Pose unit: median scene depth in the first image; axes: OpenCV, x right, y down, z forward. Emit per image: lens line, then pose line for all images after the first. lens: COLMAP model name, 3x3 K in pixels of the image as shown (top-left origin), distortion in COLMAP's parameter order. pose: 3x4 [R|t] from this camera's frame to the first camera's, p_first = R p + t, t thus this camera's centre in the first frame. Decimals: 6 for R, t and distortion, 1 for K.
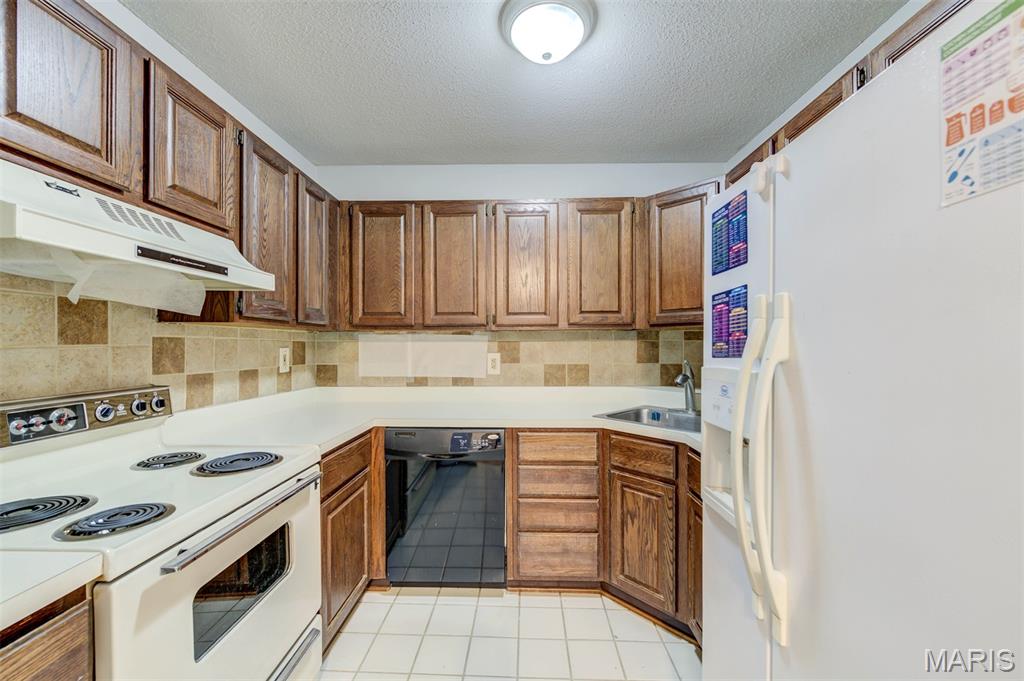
lens RADIAL K [[401.2, 0, 512.9], [0, 401.2, 342.5], [0, 0, 1]] dist [0.001635, -0.000344]
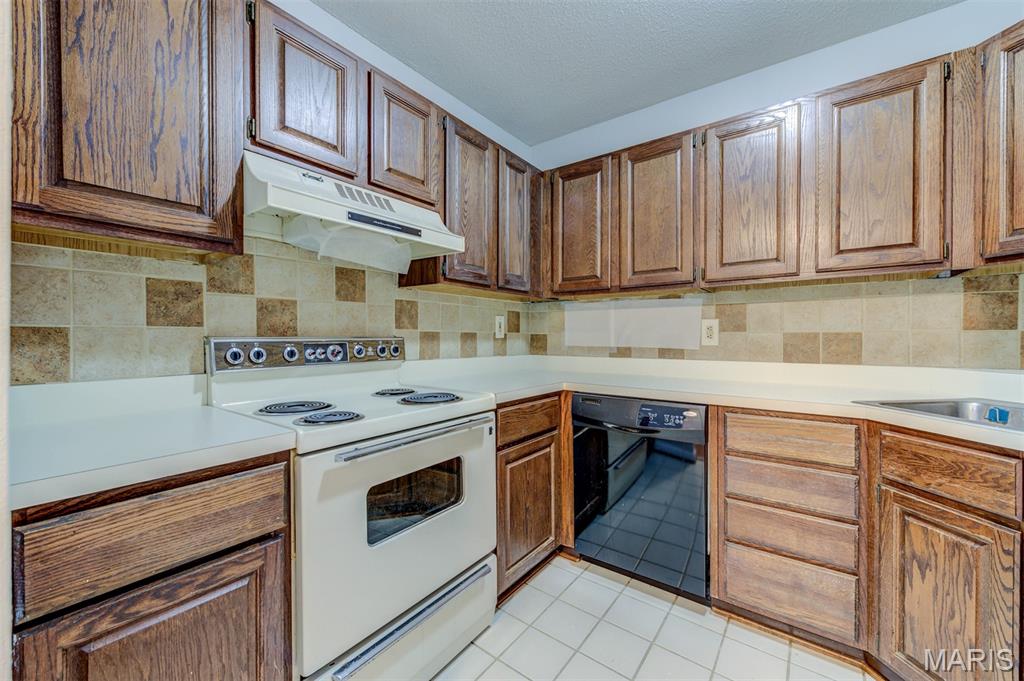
lens RADIAL K [[405.6, 0, 512.2], [0, 405.6, 337.5], [0, 0, 1]] dist [-0.001219, -0.000660]
pose [[0.818428, 0.010286, -0.574516, 0.124556], [-0.006222, 0.999940, 0.009039, 0.075472], [0.574575, -0.003822, 0.818443, 0.122032]]
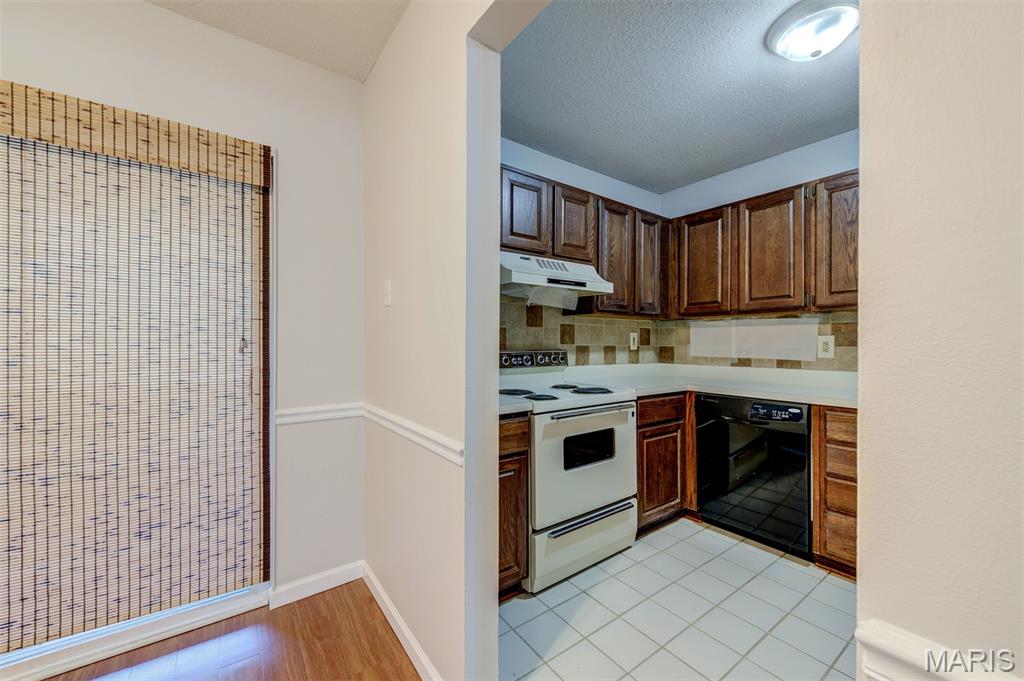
lens RADIAL K [[391.8, 0, 495.2], [0, 391.8, 346.0], [0, 0, 1]] dist [0.002994, -0.000143]
pose [[0.579525, 0.013448, -0.814843, 0.333441], [-0.002760, 0.999890, 0.014539, 0.051023], [0.814950, -0.006177, 0.579499, -0.245226]]
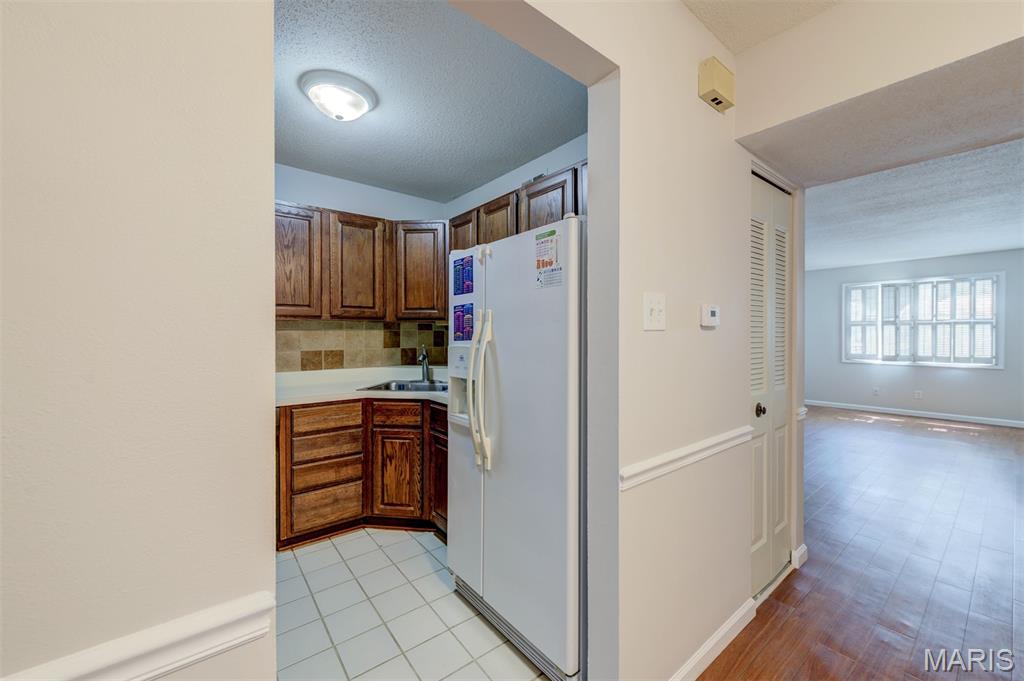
lens RADIAL K [[408.6, 0, 509.4], [0, 408.6, 344.6], [0, 0, 1]] dist [0.001057, -0.000497]
pose [[0.771393, -0.016296, 0.636150, -0.250206], [-0.004757, 0.999496, 0.031372, -0.002241], [-0.636341, -0.027226, 0.770927, -0.299246]]
